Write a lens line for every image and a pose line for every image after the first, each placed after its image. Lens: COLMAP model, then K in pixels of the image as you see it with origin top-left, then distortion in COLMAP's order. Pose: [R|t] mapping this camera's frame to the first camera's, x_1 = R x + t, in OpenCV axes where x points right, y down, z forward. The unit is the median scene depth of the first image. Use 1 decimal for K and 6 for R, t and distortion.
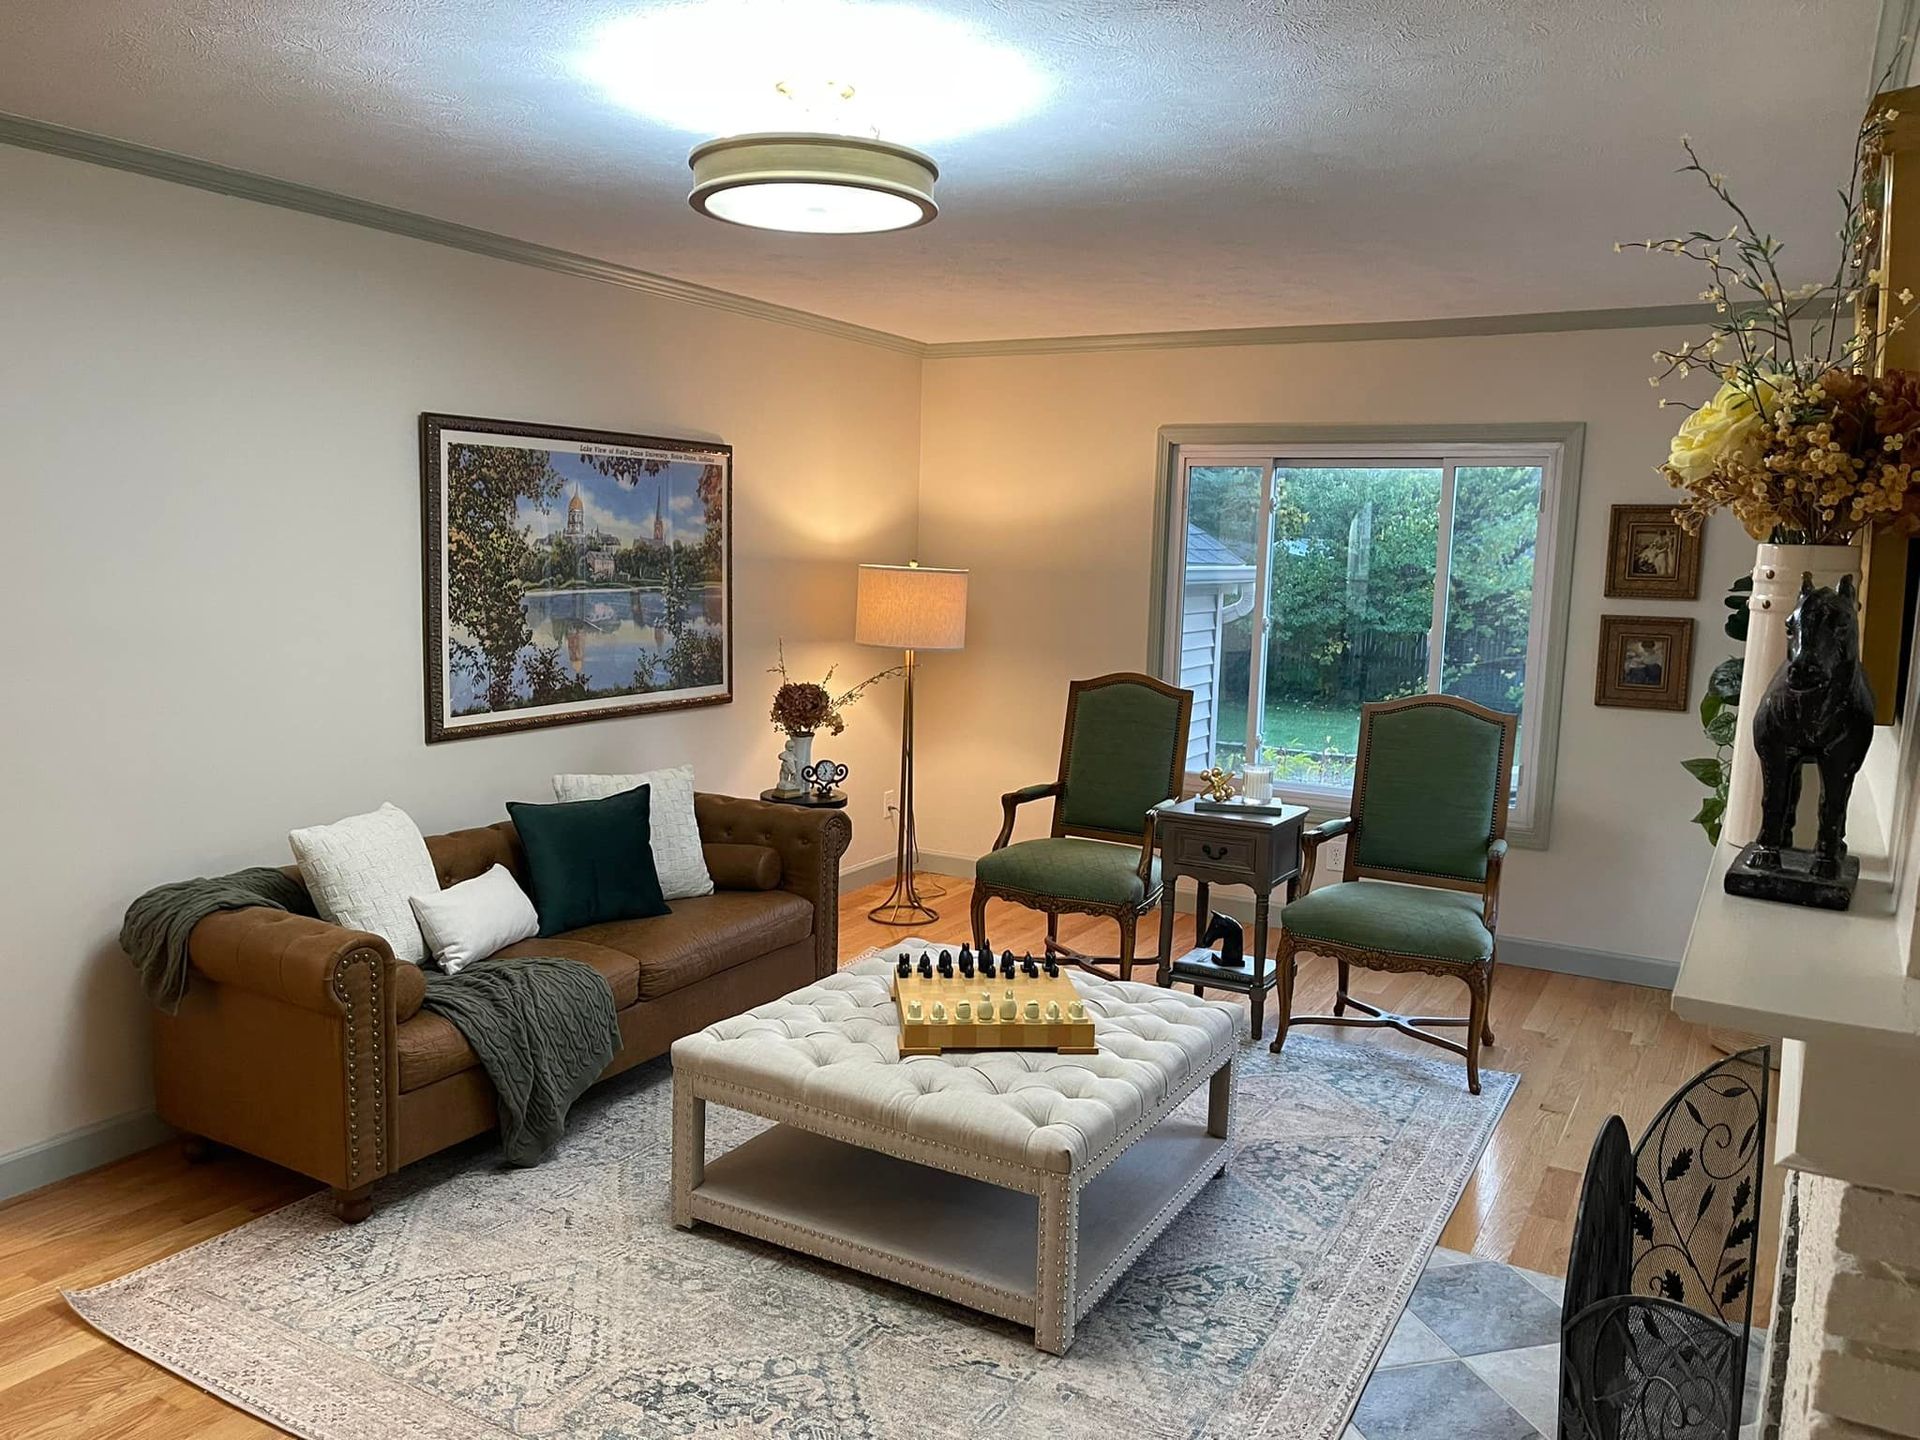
lens RADIAL K [[1446.4, 0, 971.4], [0, 1446.4, 720.0], [0, 0, 1]] dist [0.082948, -0.106113]
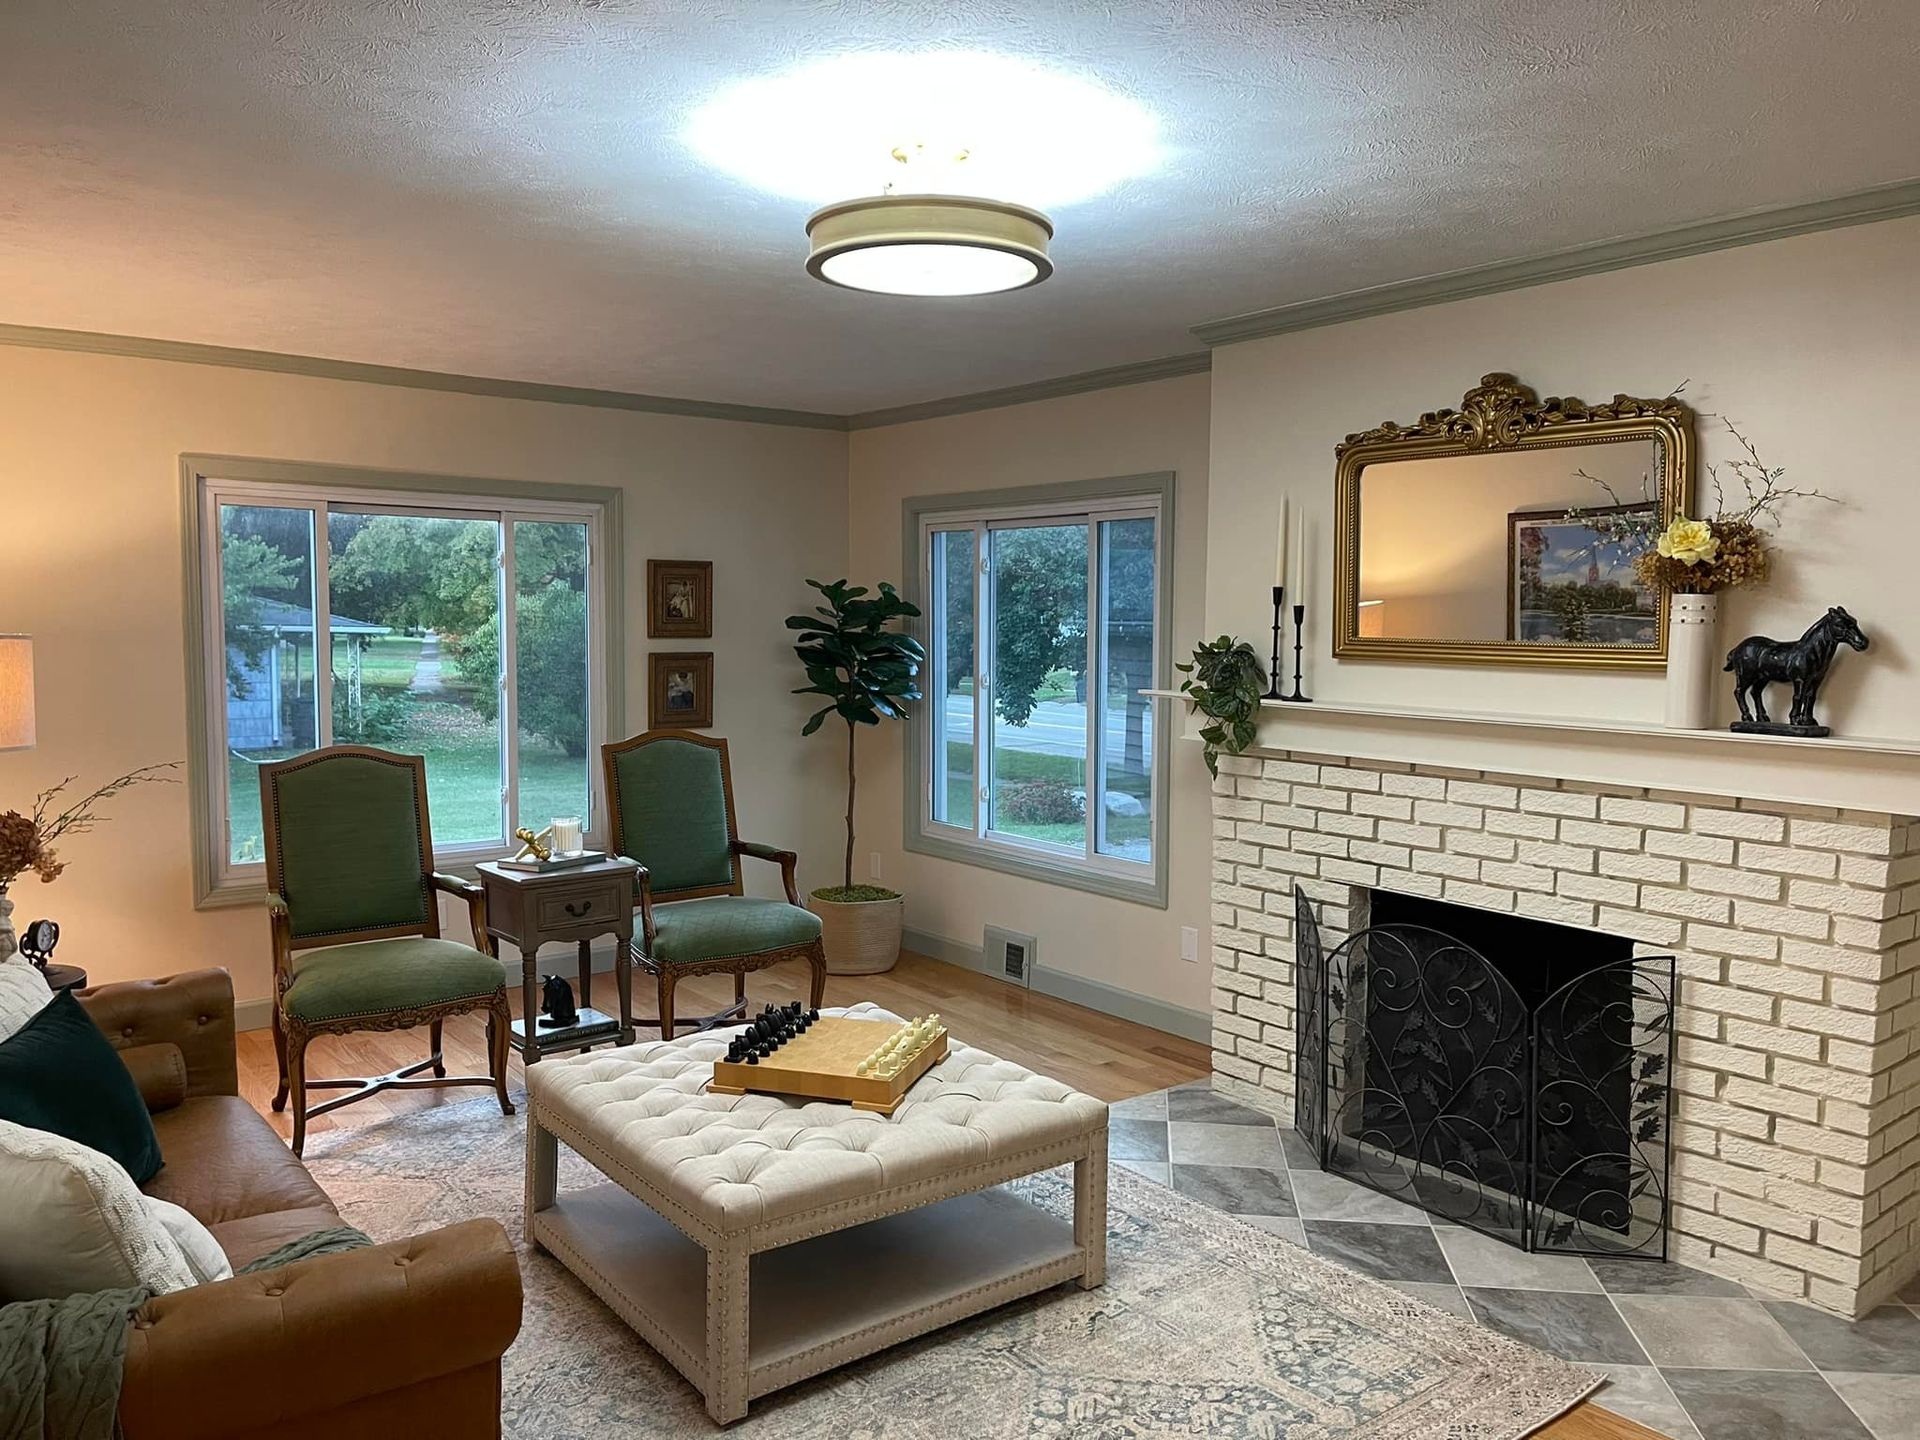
lens RADIAL K [[1432.8, 0, 957.7], [0, 1432.8, 723.9], [0, 0, 1]] dist [0.060806, -0.000320]
pose [[0.388026, -0.096942, 0.916536, -0.552963], [0.116785, 0.991609, 0.055440, -0.051756], [-0.914219, 0.085526, 0.396091, 0.327457]]
